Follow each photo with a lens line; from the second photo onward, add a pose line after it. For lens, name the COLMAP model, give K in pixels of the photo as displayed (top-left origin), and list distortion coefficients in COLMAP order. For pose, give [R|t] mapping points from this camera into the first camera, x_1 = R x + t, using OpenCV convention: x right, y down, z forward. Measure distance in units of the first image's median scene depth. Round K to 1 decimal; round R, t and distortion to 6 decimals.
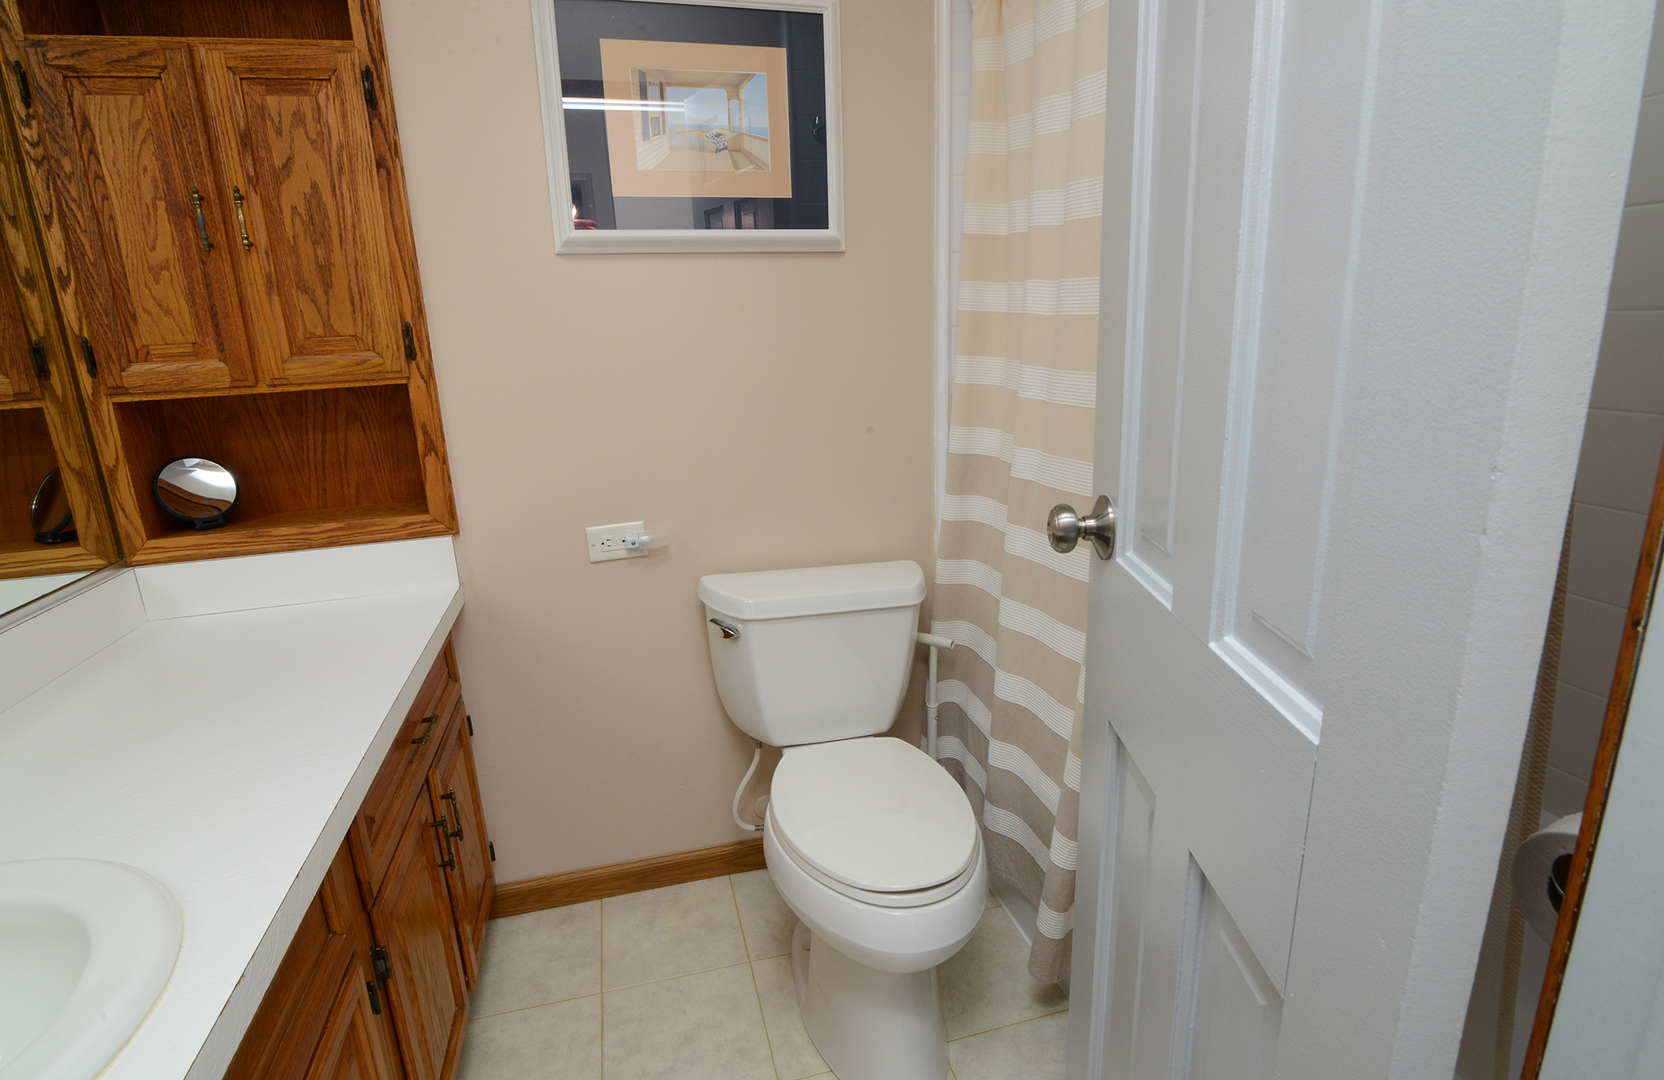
lens RADIAL K [[820.7, 0, 827.9], [0, 820.7, 537.8], [0, 0, 1]] dist [-0.013937, -0.000975]
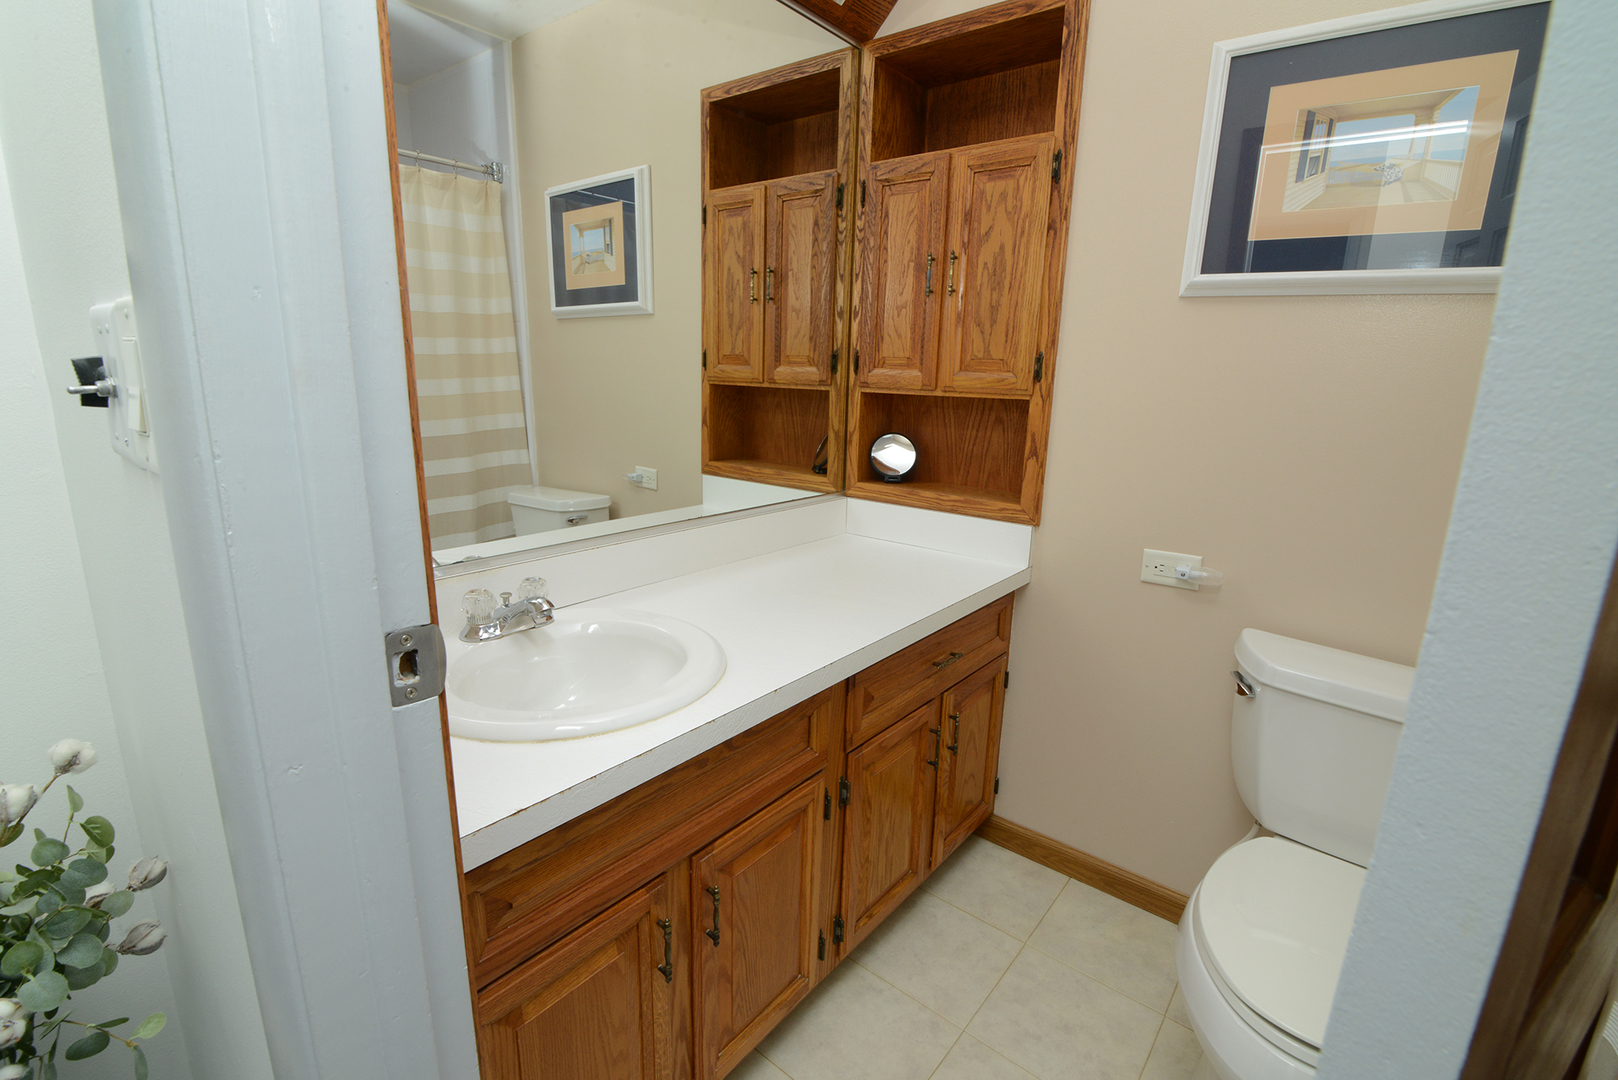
lens RADIAL K [[745.6, 0, 809.1], [0, 745.6, 539.6], [0, 0, 1]] dist [-0.012249, -0.000155]
pose [[0.592437, 0.241338, -0.768618, 0.228504], [-0.251711, 0.961761, 0.107968, -0.021902], [0.765284, 0.129506, 0.630530, 0.049875]]
